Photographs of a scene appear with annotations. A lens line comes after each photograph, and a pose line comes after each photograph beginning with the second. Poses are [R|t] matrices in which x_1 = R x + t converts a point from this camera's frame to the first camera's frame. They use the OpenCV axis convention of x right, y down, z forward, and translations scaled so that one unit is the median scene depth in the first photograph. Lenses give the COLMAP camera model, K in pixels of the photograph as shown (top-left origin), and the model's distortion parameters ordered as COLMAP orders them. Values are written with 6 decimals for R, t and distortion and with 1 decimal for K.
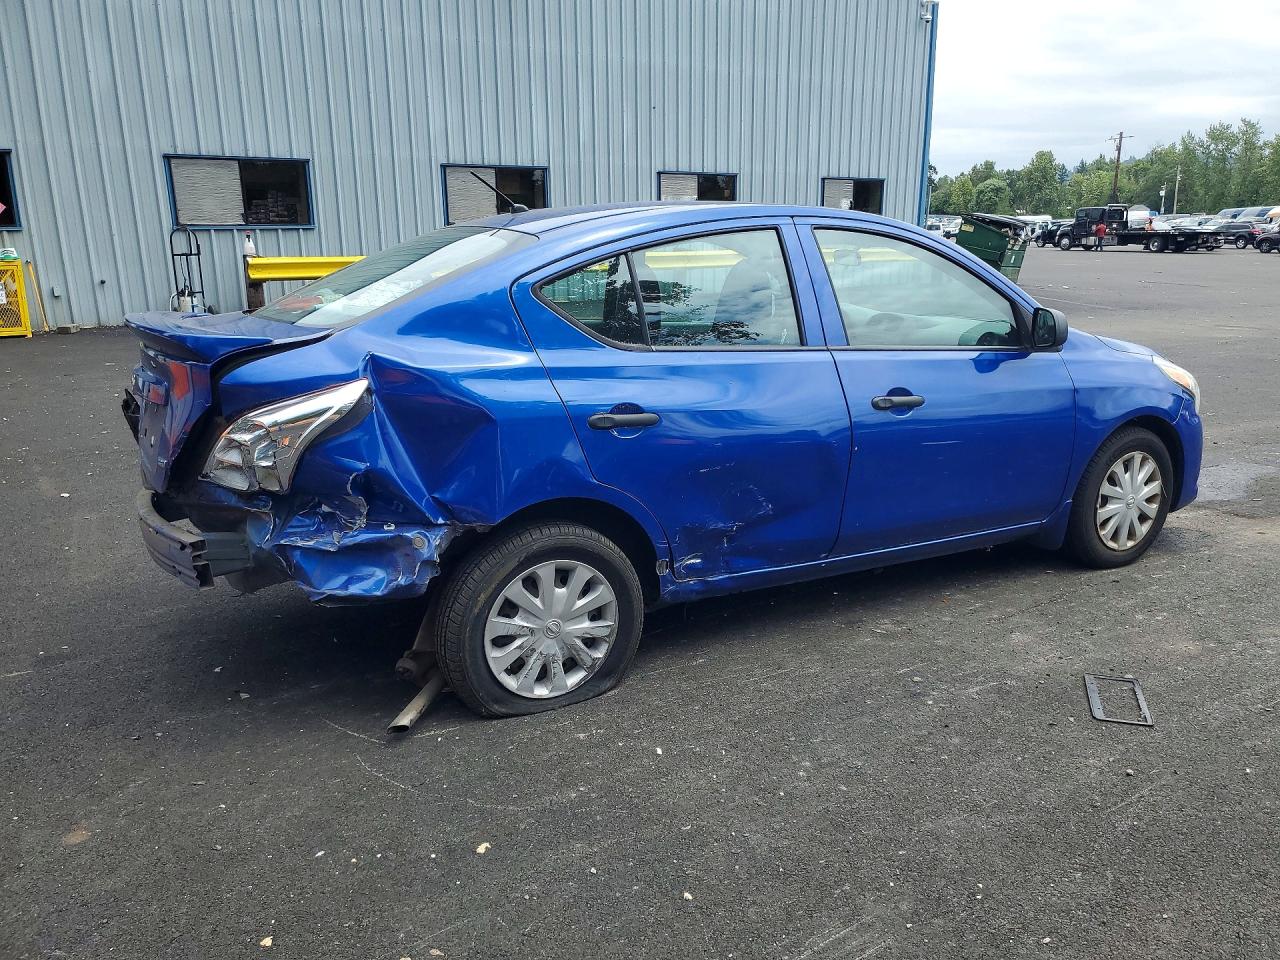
lens RADIAL K [[910.8, 0, 640.0], [0, 910.8, 480.0], [0, 0, 1]] dist [-0.026103, -0.005476]
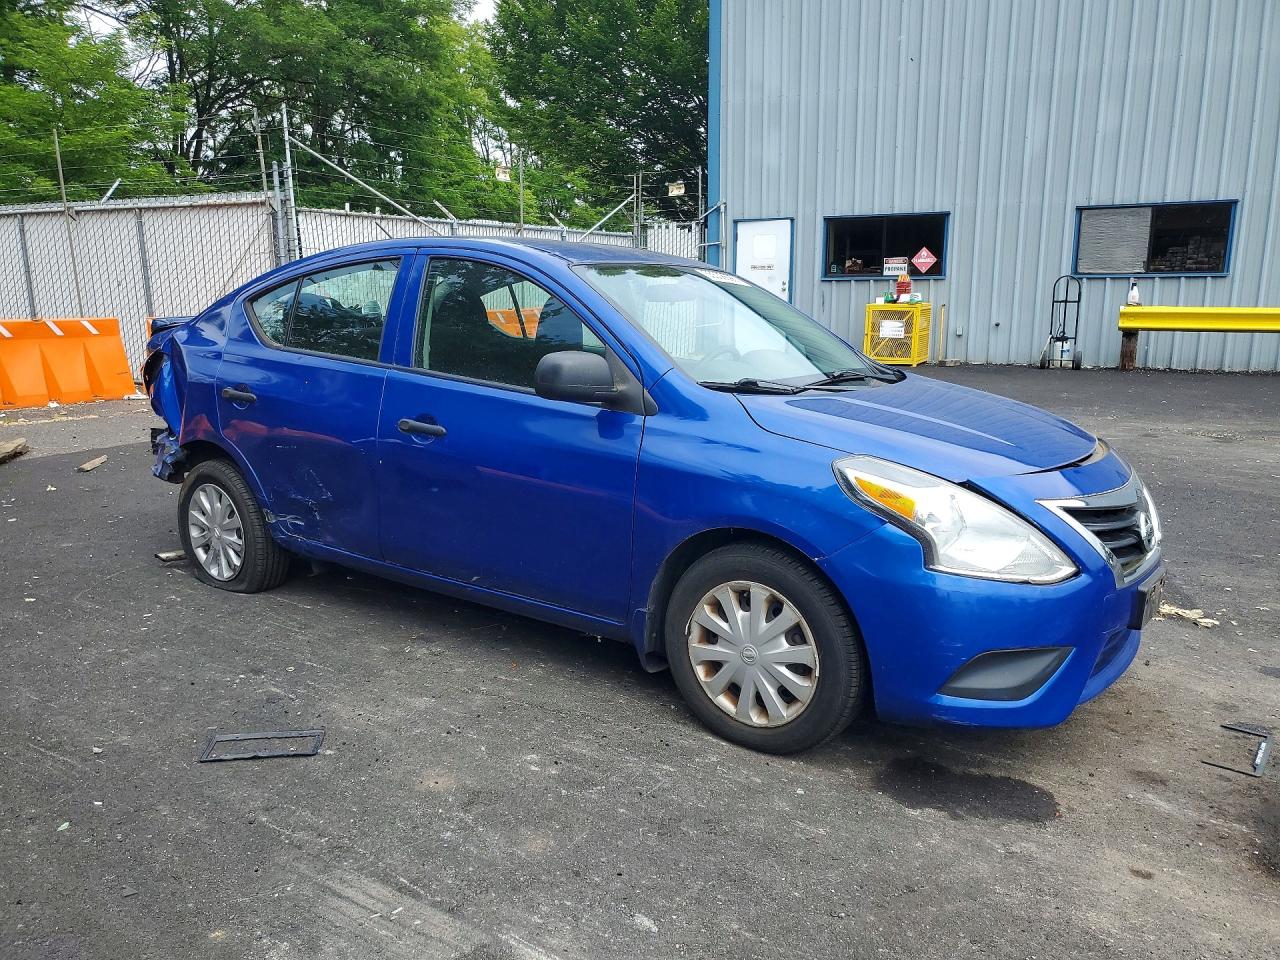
lens RADIAL K [[894.2, 0, 669.4], [0, 894.2, 474.9], [0, 0, 1]] dist [0.021649, 0.001246]
pose [[0.507383, 0.176374, -0.843478, 0.164212], [-0.223146, 0.972334, 0.069087, -0.022267], [0.832327, 0.153165, 0.532702, 0.086901]]
